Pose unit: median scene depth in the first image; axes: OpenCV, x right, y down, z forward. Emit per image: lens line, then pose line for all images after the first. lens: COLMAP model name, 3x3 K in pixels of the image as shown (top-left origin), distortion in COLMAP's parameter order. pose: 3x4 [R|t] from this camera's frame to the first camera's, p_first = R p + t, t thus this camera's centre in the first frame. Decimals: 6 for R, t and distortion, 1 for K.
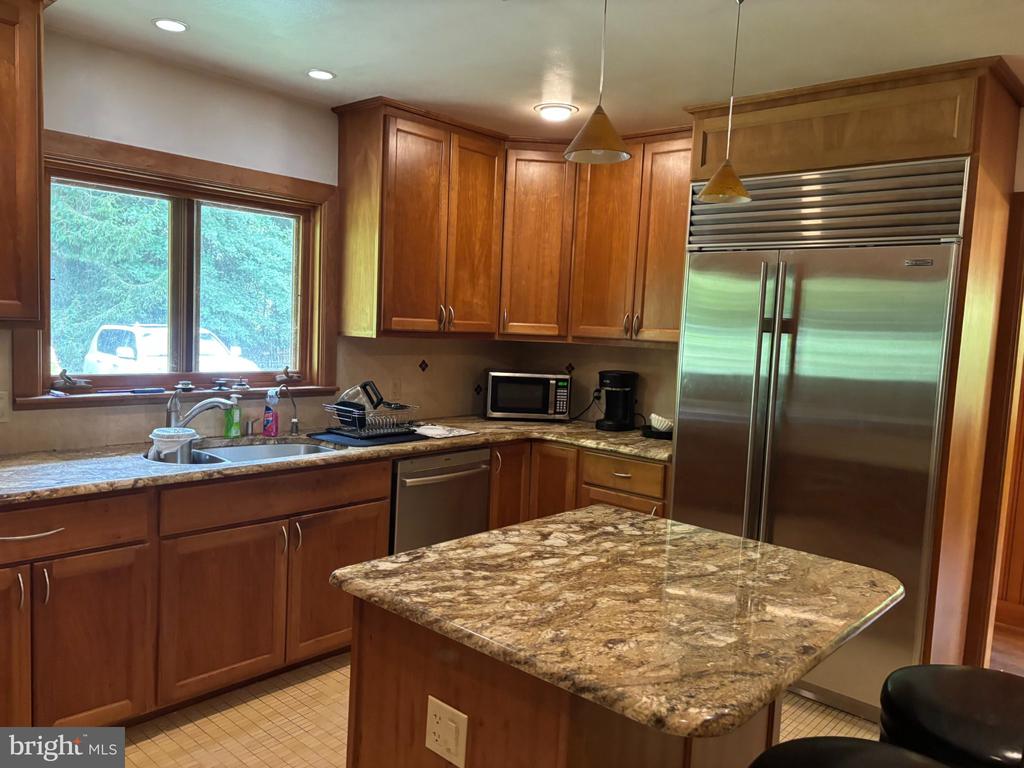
lens RADIAL K [[773.4, 0, 506.5], [0, 773.4, 379.7], [0, 0, 1]] dist [0.031330, -0.016896]
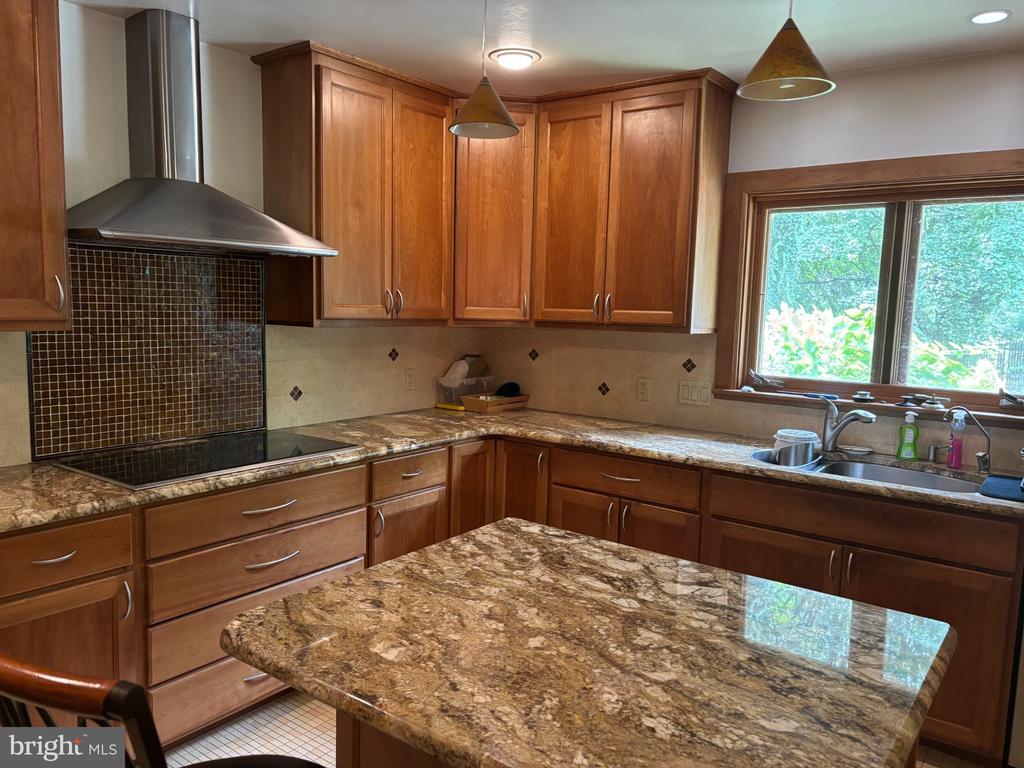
lens RADIAL K [[773.4, 0, 506.3], [0, 773.4, 391.3], [0, 0, 1]] dist [0.031330, -0.016896]
pose [[0.098821, 0.075500, -0.992237, 0.910188], [-0.105338, 0.992309, 0.065014, -0.027250], [0.989514, 0.098096, 0.106014, 0.796898]]
